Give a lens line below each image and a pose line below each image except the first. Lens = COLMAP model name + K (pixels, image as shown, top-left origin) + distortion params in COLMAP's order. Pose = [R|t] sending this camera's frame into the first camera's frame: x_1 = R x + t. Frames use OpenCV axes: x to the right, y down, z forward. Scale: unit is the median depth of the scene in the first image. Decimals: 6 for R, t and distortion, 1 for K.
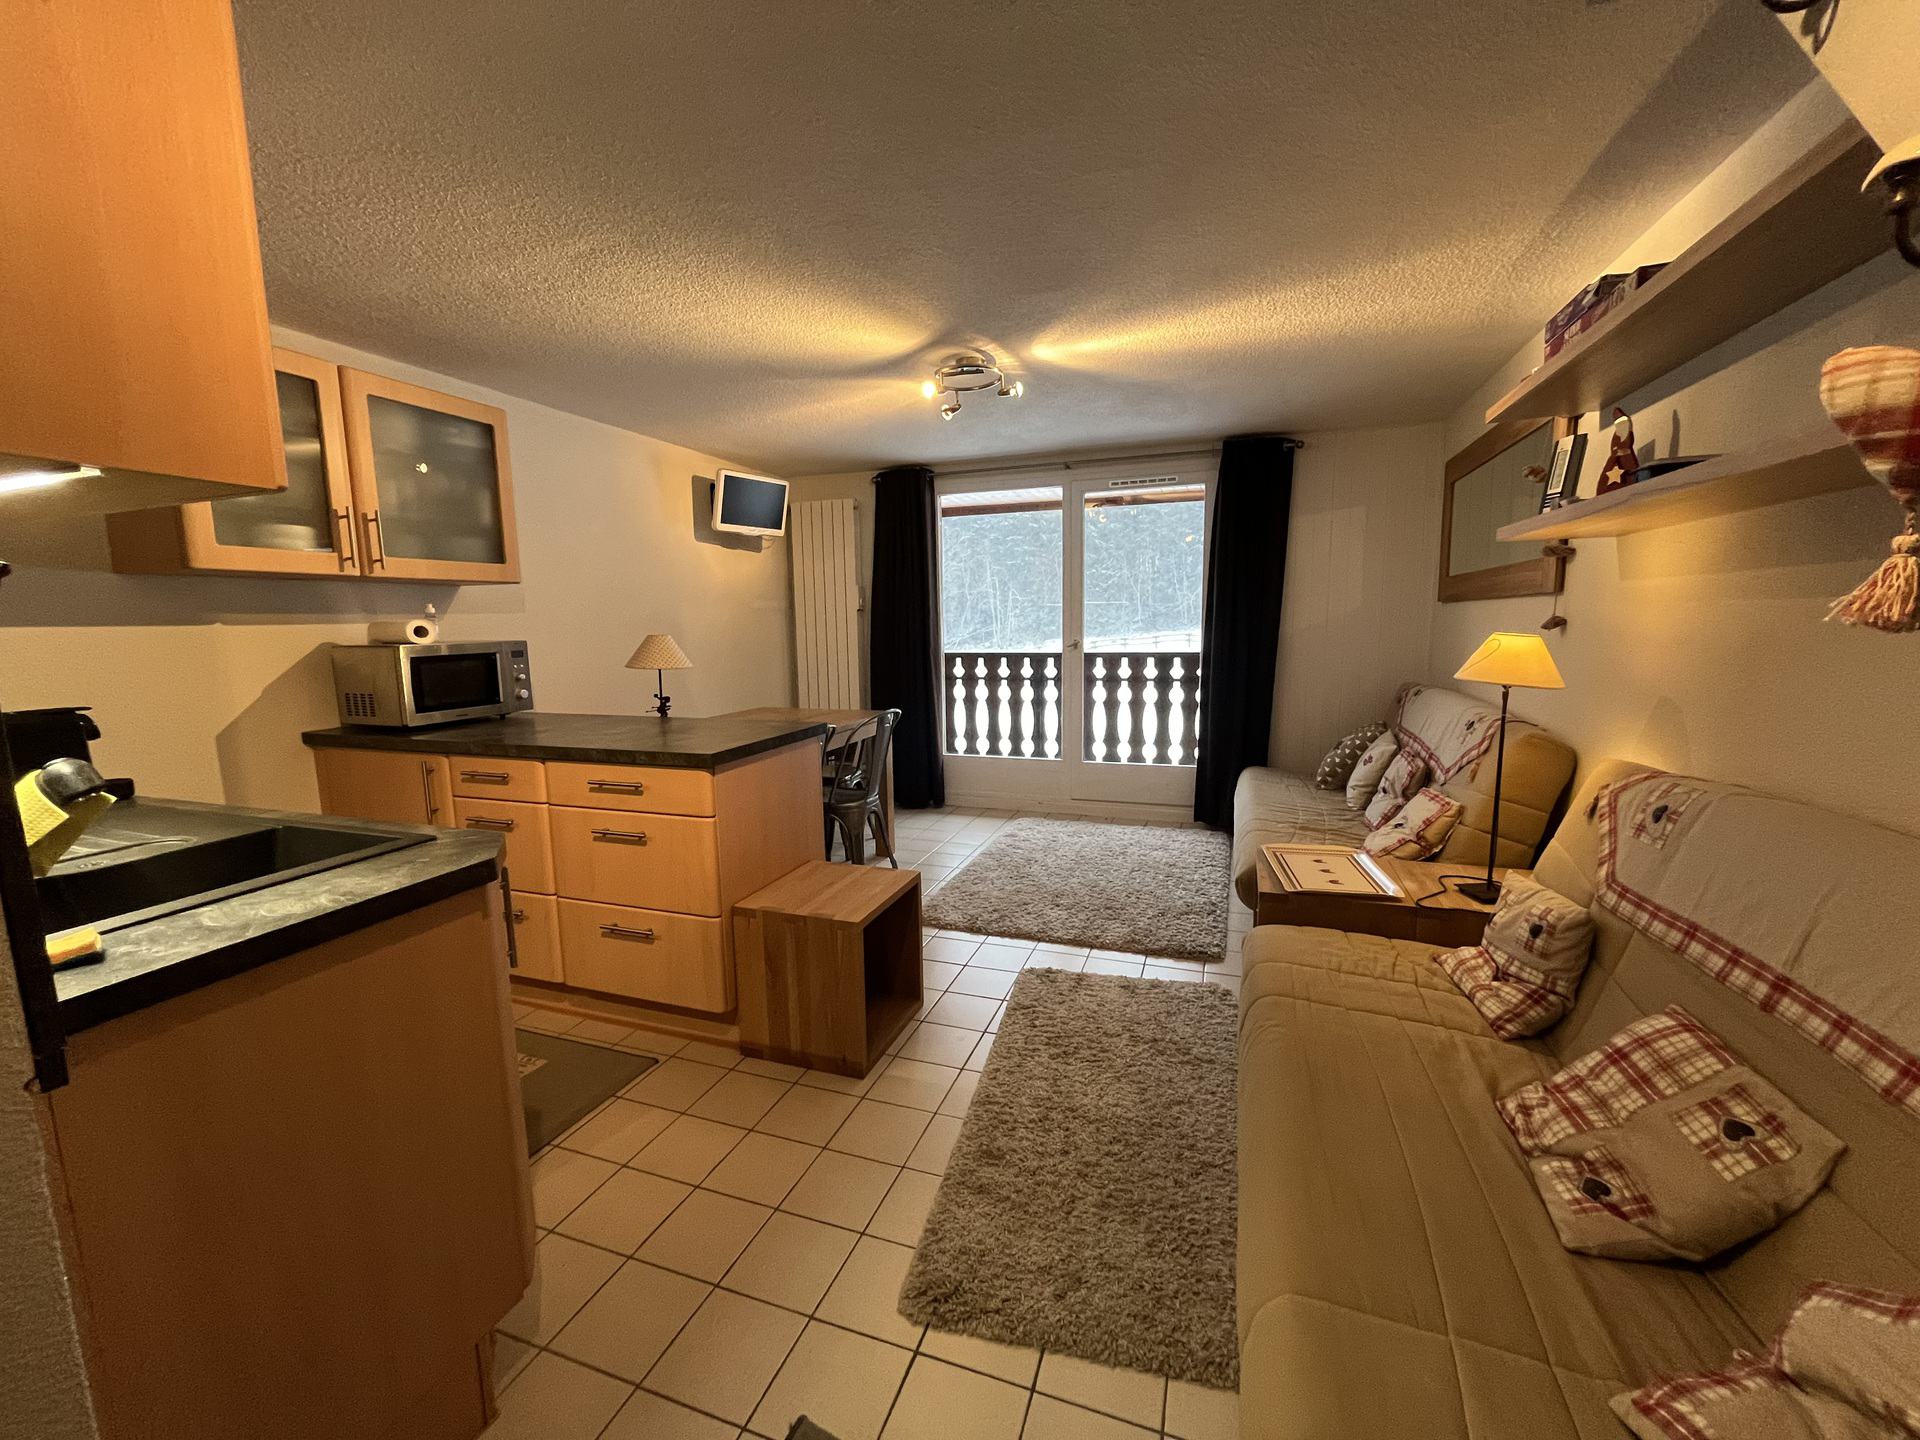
lens RADIAL K [[772.5, 0, 957.3], [0, 772.5, 728.0], [0, 0, 1]] dist [-0.004557, 0.000351]
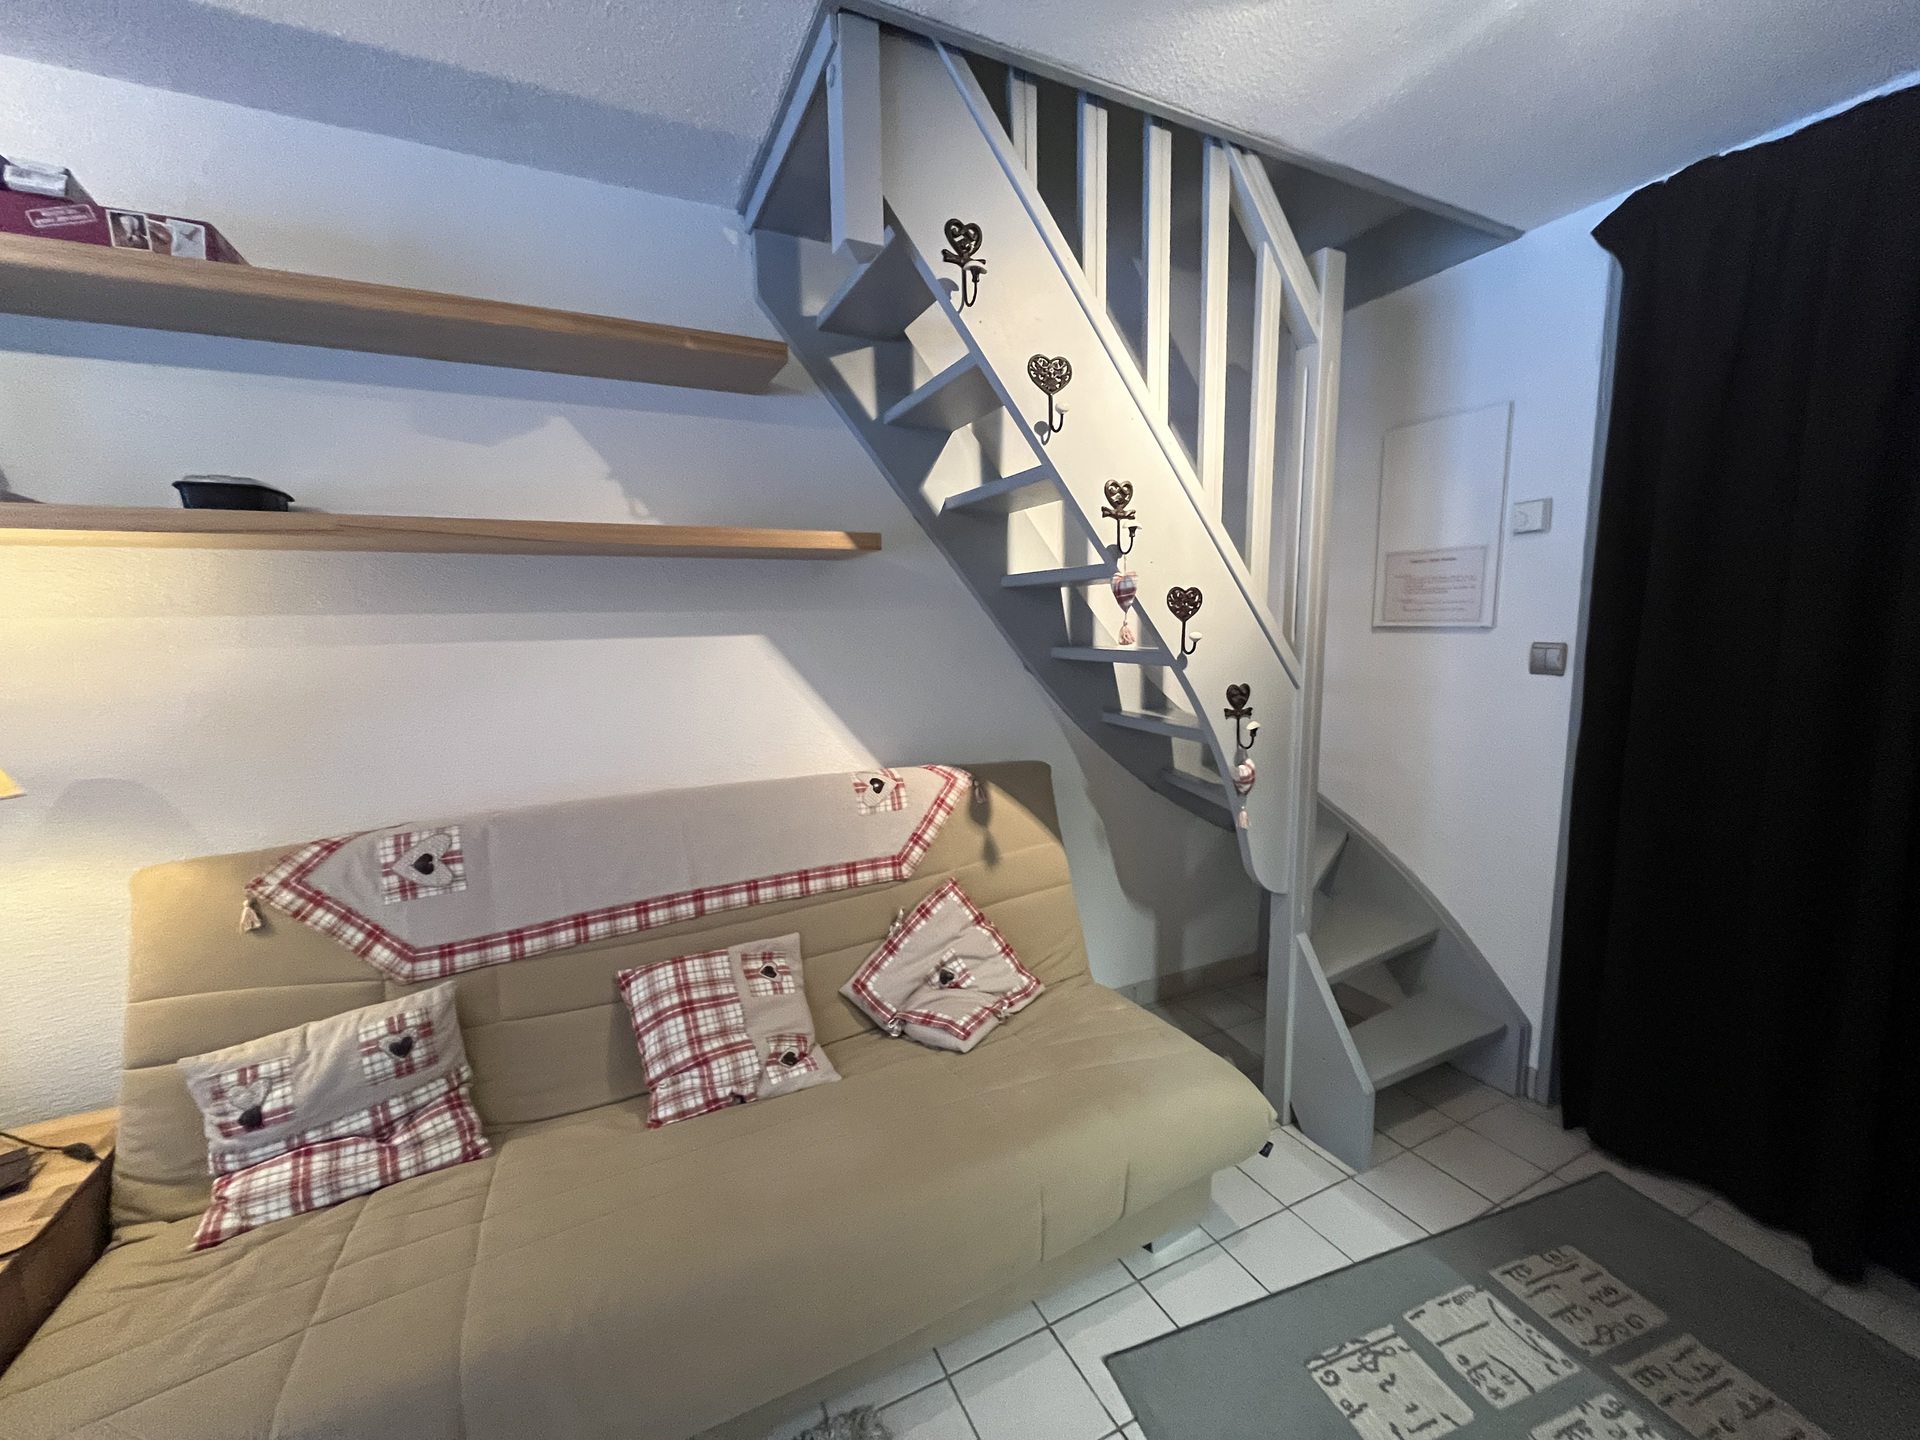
lens RADIAL K [[772.5, 0, 959.0], [0, 772.5, 727.1], [0, 0, 1]] dist [-0.004557, 0.000351]
pose [[-0.718528, -0.065737, 0.692384, -0.138500], [0.126422, 0.966594, 0.222966, -0.110786], [-0.683911, 0.247740, -0.686214, 0.687971]]
